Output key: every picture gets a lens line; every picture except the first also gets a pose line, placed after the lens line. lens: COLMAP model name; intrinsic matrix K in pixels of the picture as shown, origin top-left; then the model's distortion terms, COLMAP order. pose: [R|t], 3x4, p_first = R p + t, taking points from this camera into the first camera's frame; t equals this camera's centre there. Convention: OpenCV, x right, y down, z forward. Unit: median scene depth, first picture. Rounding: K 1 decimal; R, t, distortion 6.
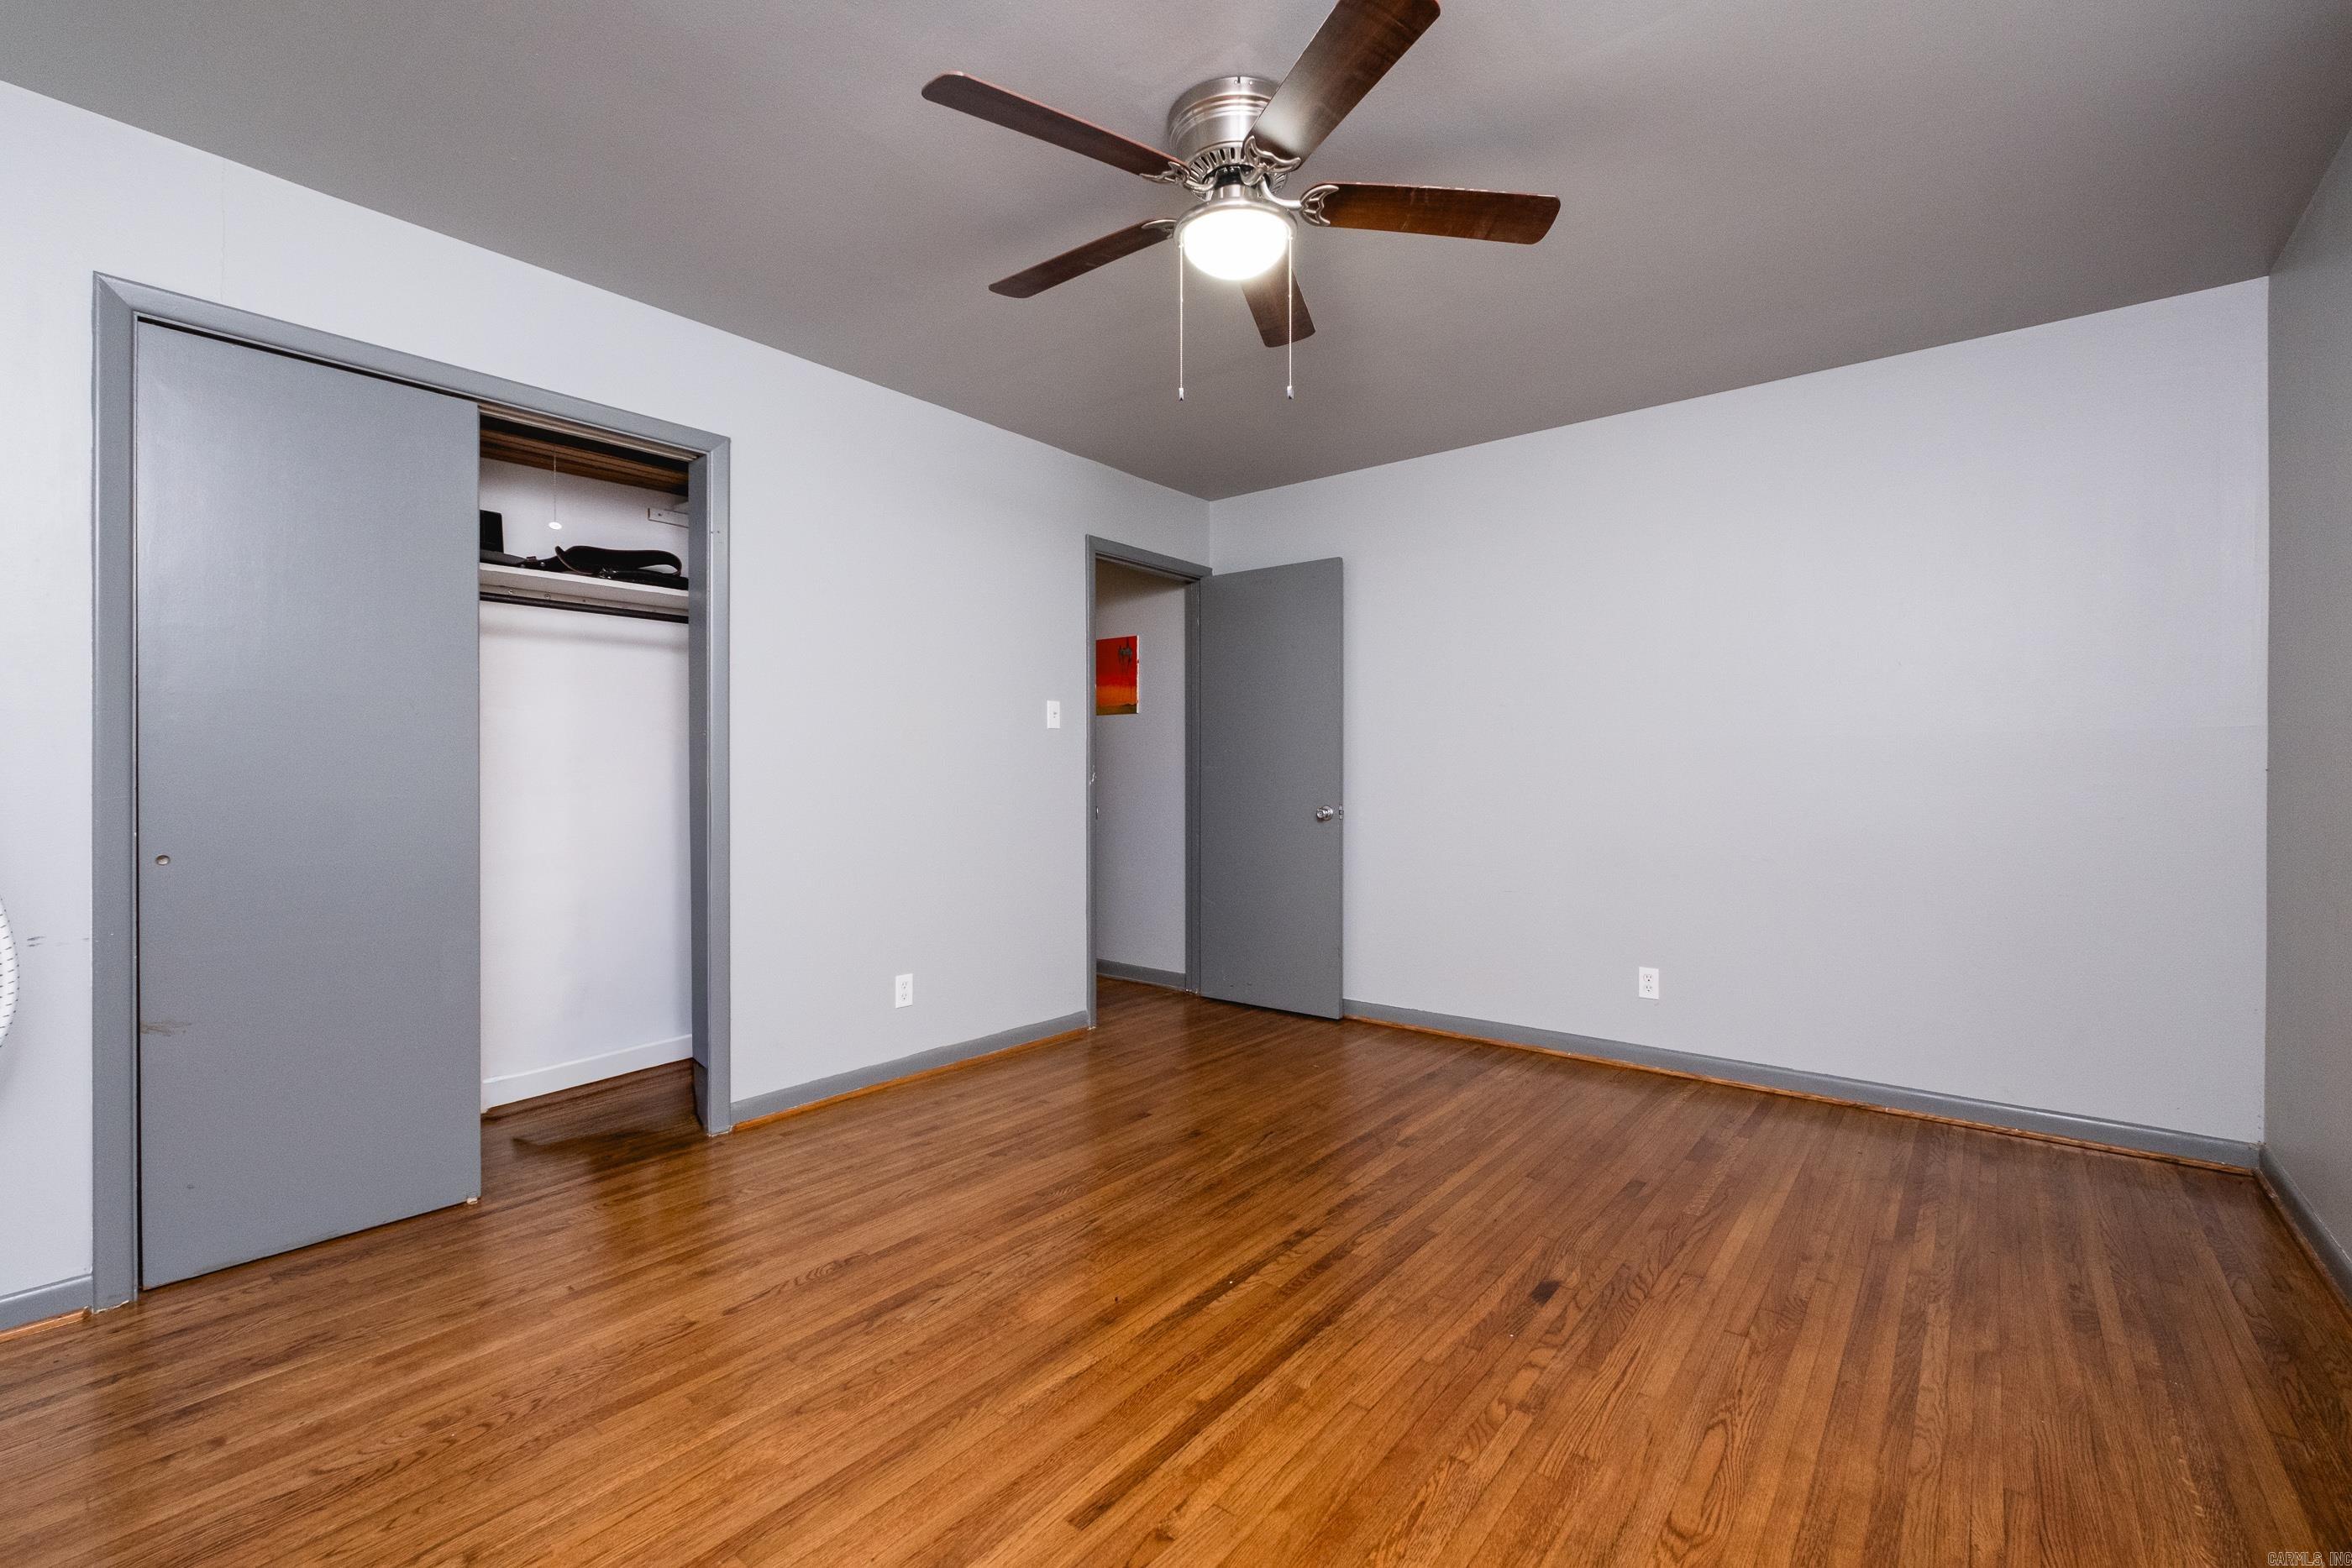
lens RADIAL K [[1017.0, 0, 1184.5], [0, 1017.0, 784.7], [0, 0, 1]] dist [0.007979, -0.001127]
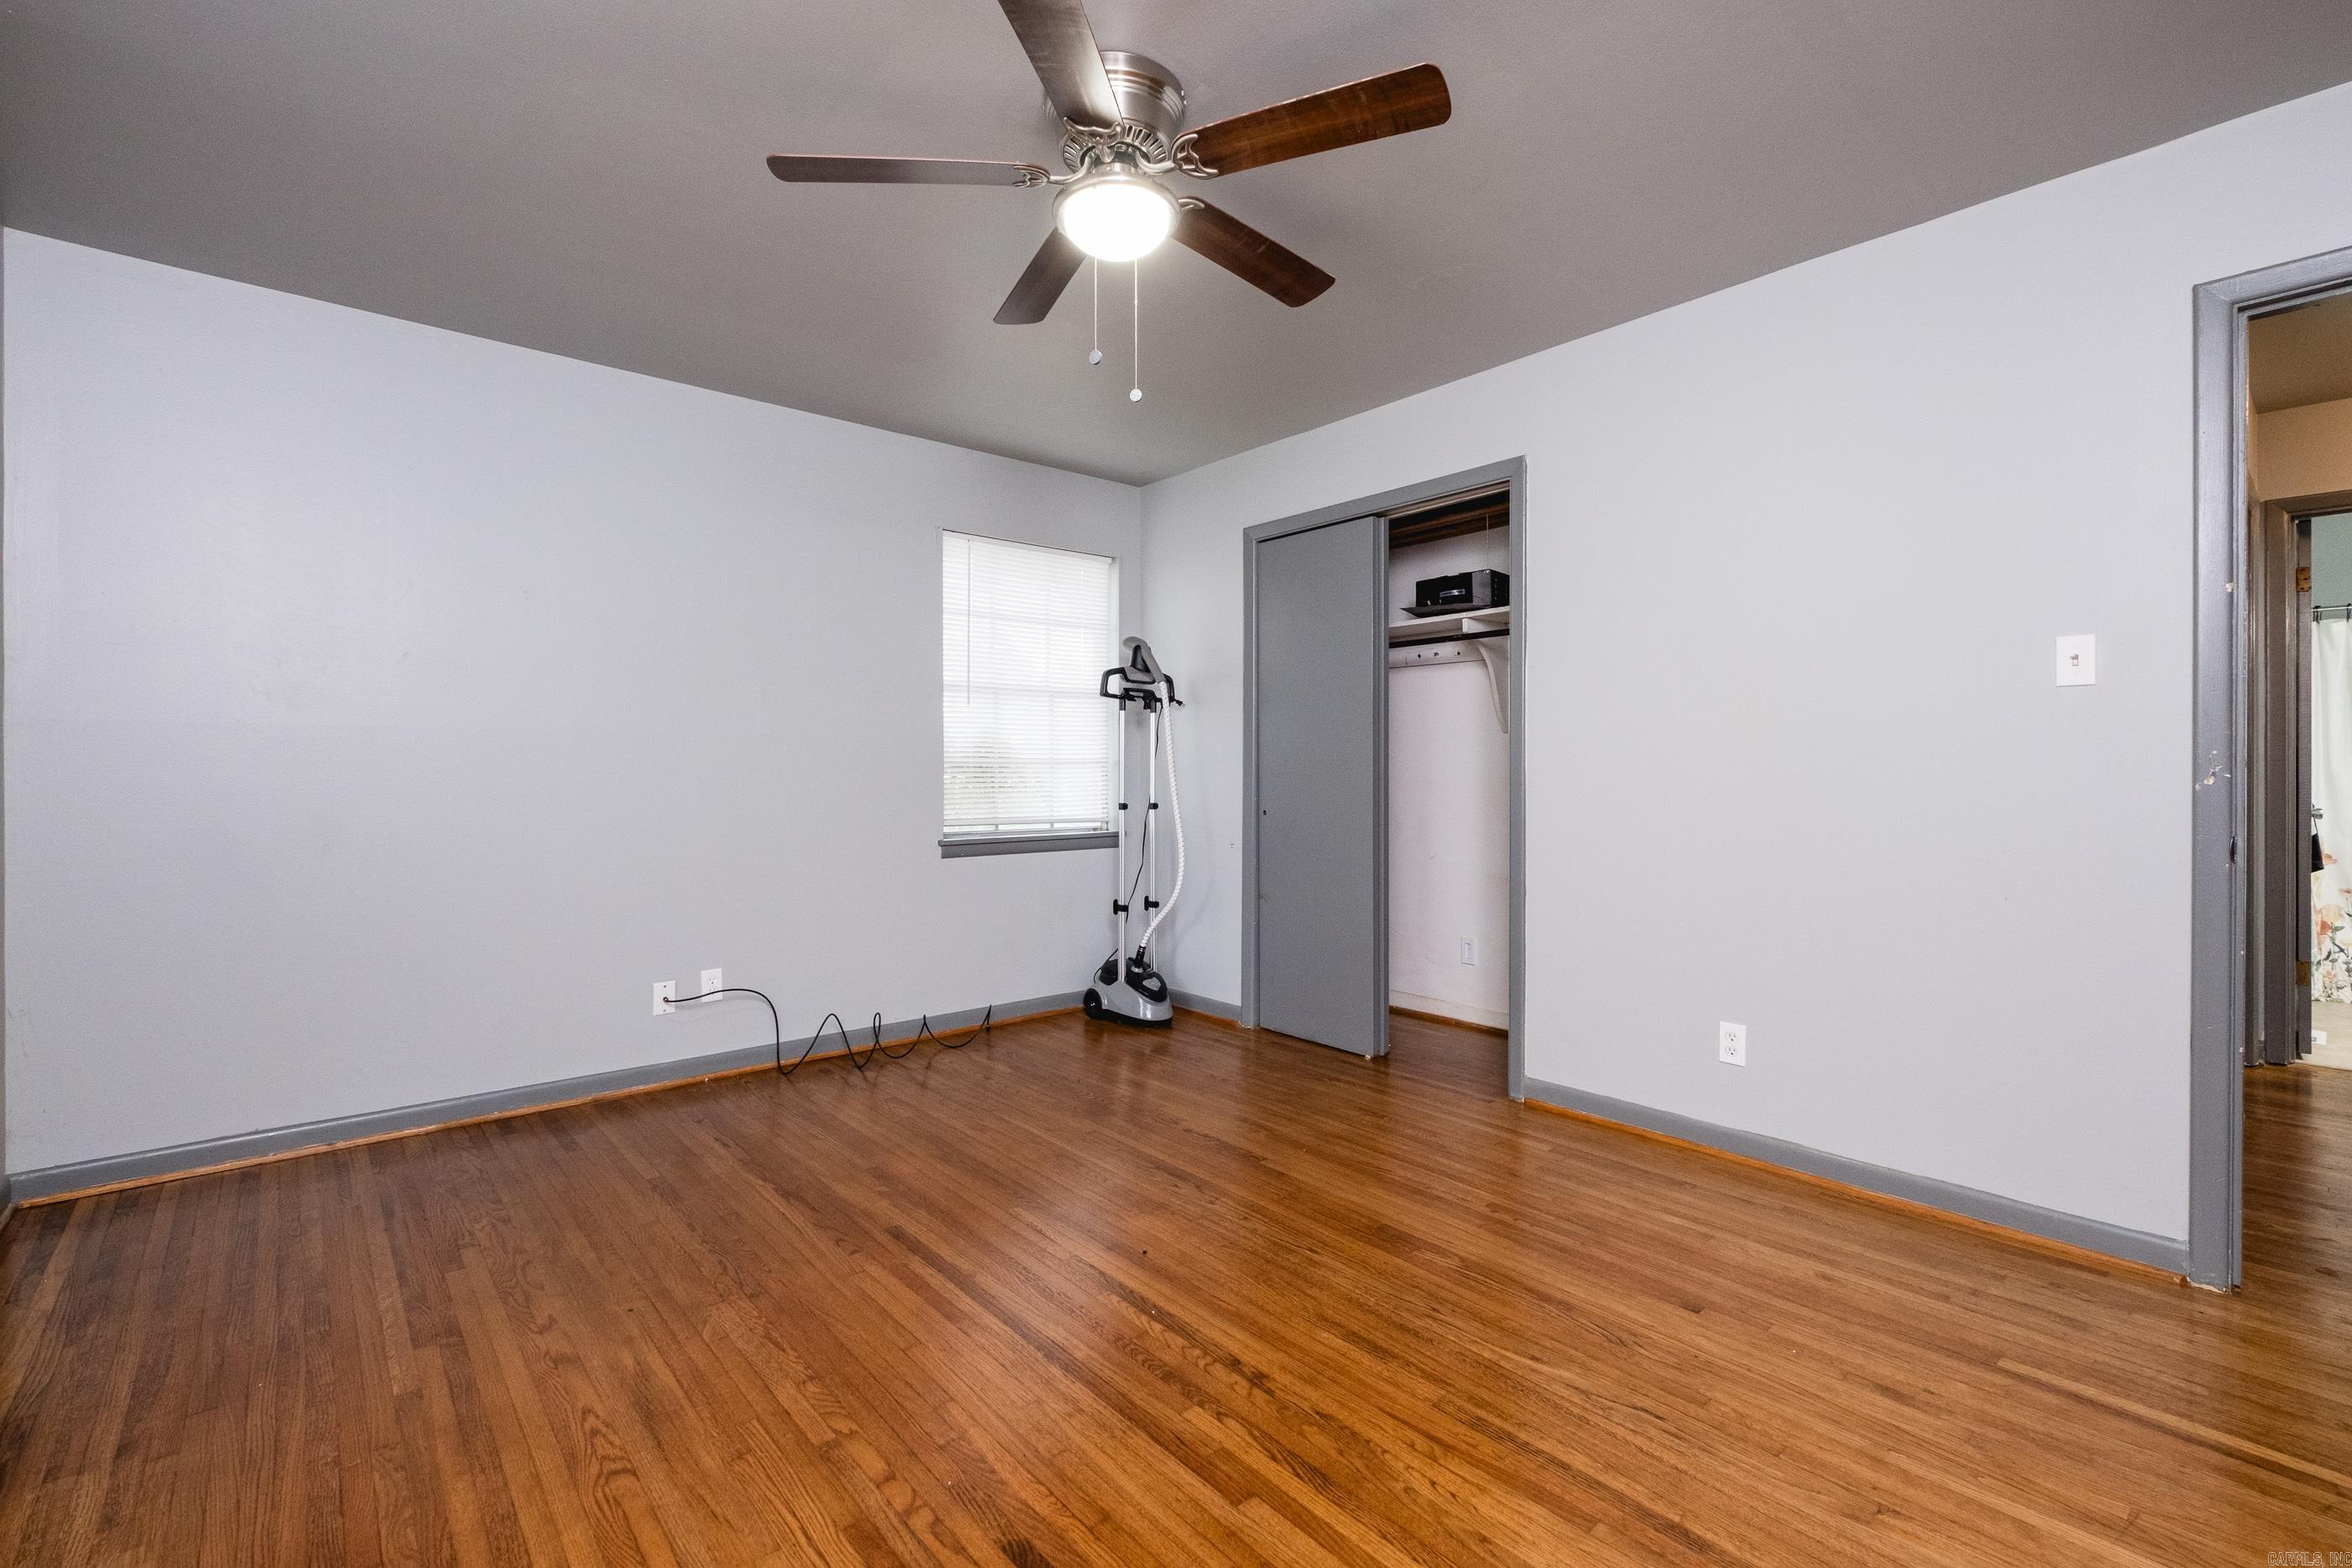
lens RADIAL K [[1023.2, 0, 1174.4], [0, 1023.2, 774.4], [0, 0, 1]] dist [0.002727, -0.000487]
pose [[-0.191661, 0.004233, -0.981452, 0.927979], [-0.011011, 0.999918, 0.006463, -0.009799], [0.981399, 0.012045, -0.191598, 1.152633]]
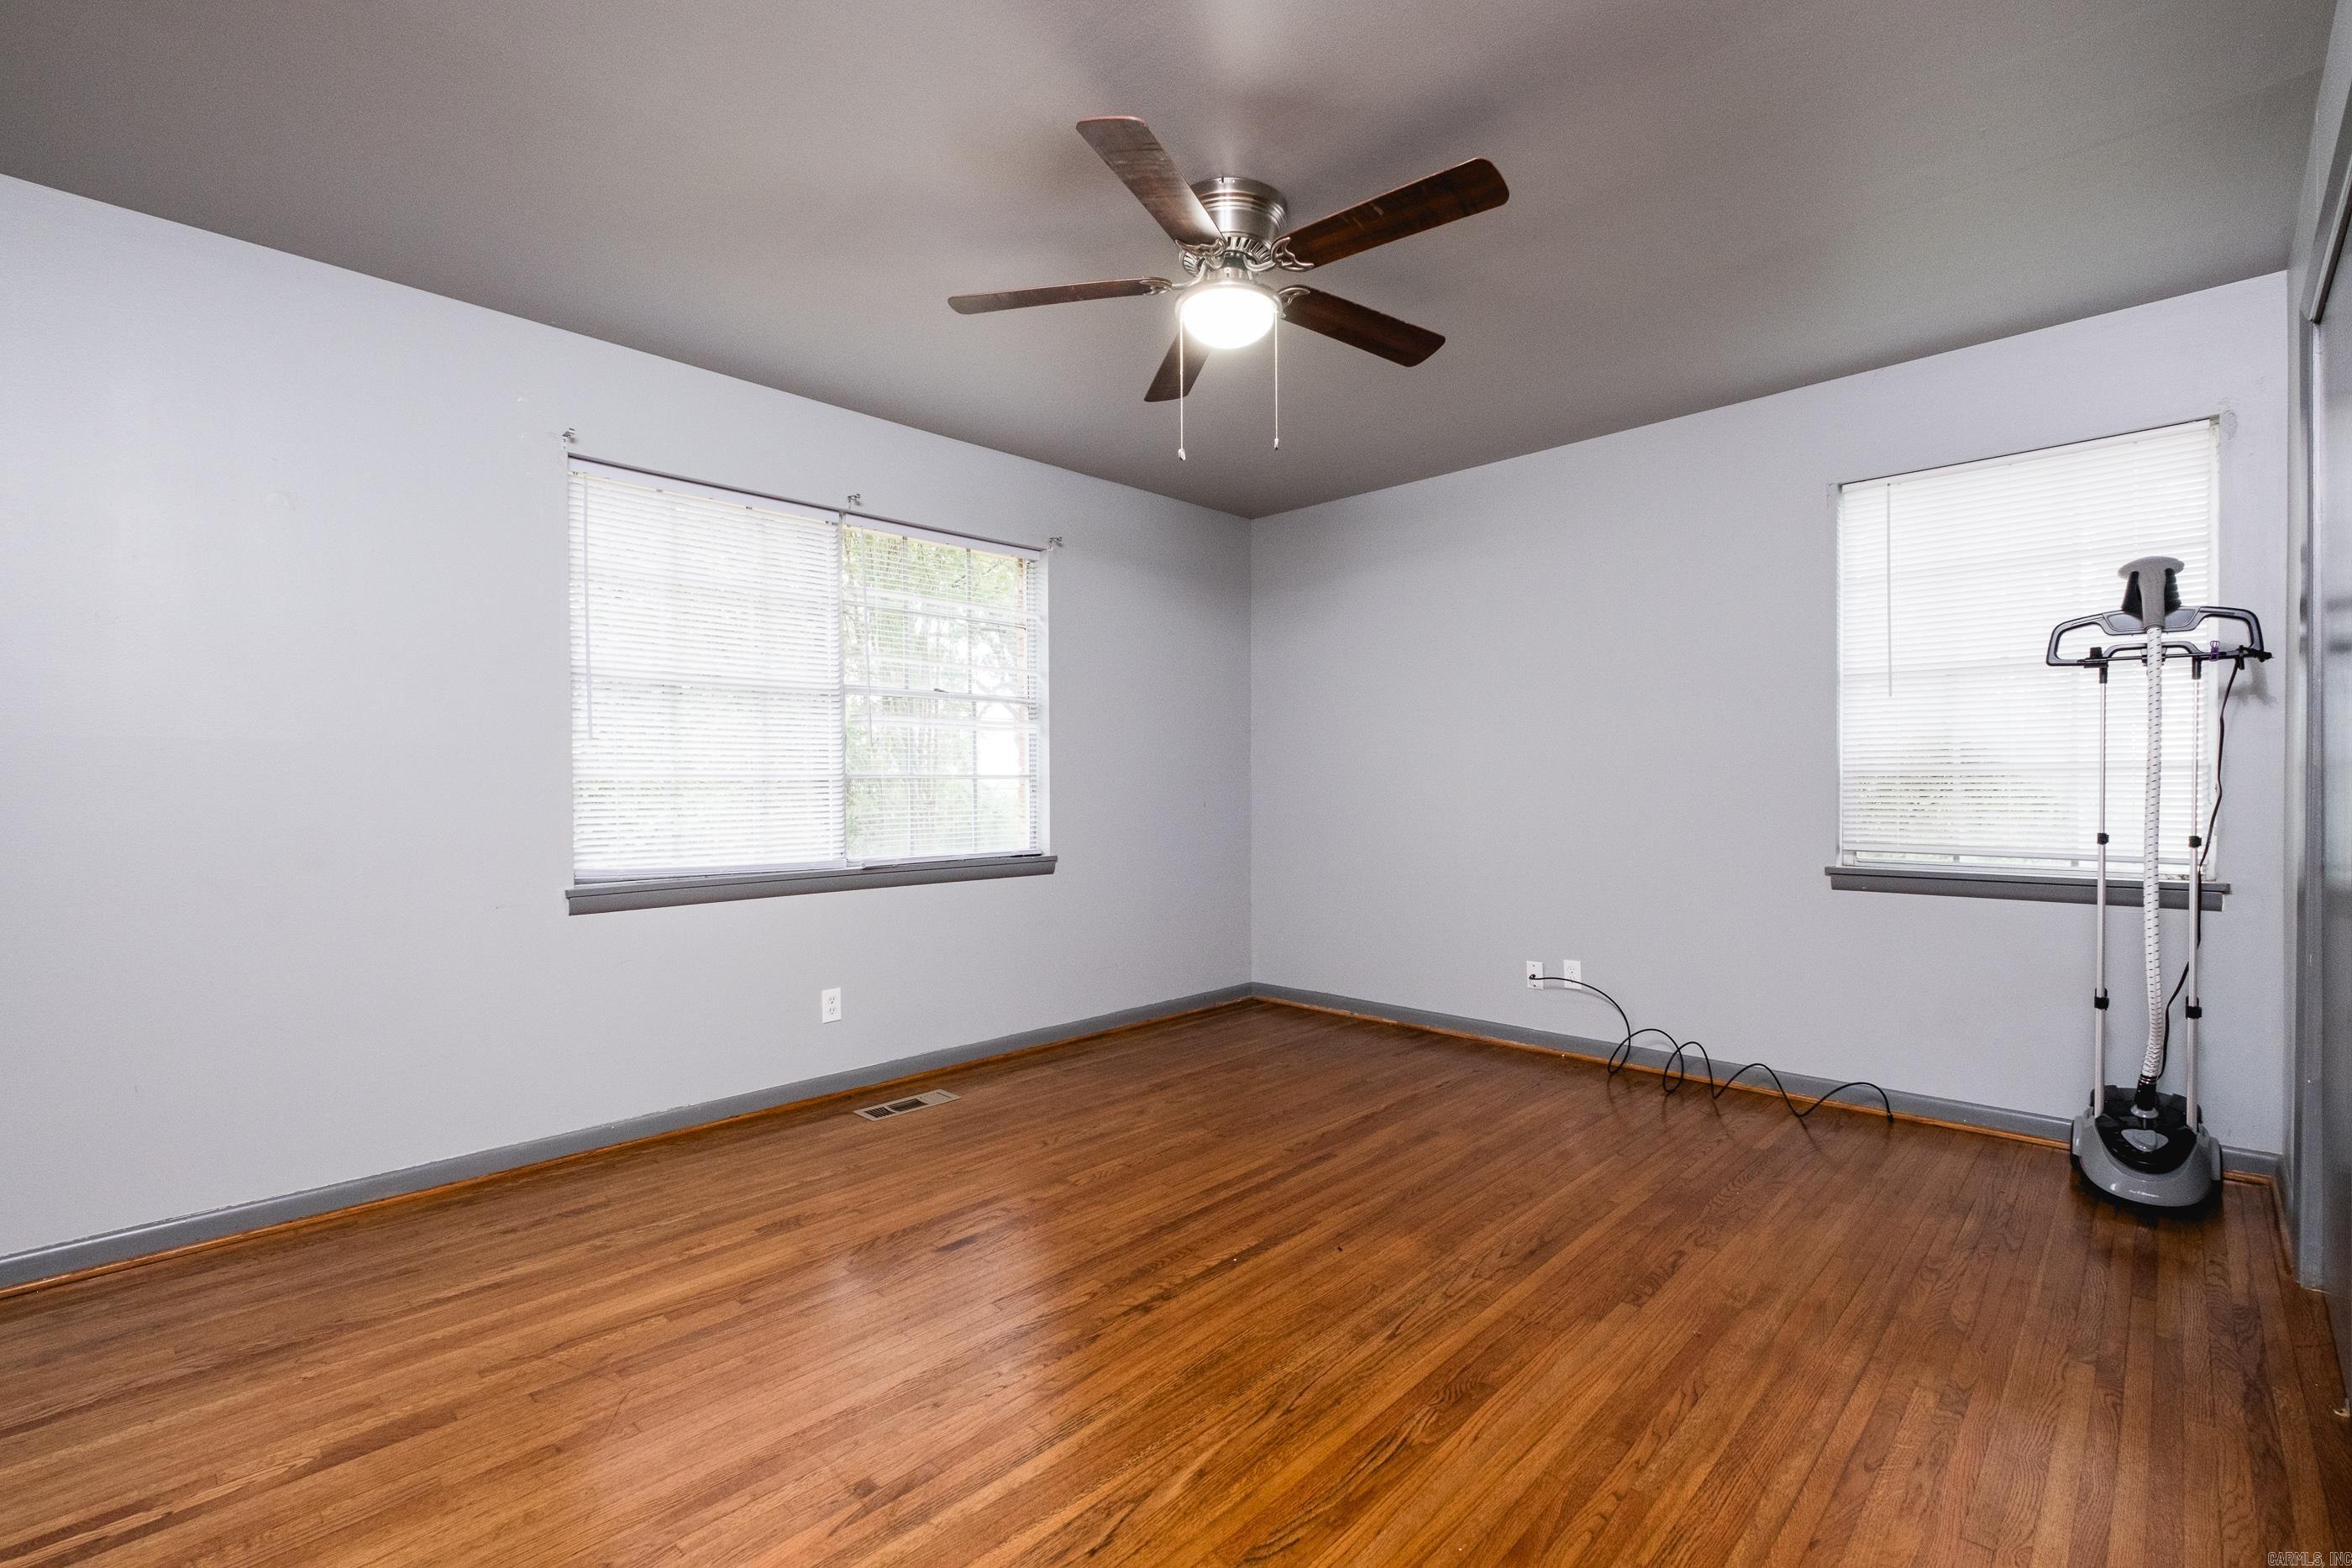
lens RADIAL K [[1017.0, 0, 1184.5], [0, 1017.0, 784.7], [0, 0, 1]] dist [0.007979, -0.001127]
pose [[-0.995467, 0.006415, 0.094887, -0.005793], [0.007534, 0.999906, 0.011440, -0.021241], [-0.094805, 0.012103, -0.995422, 1.992592]]
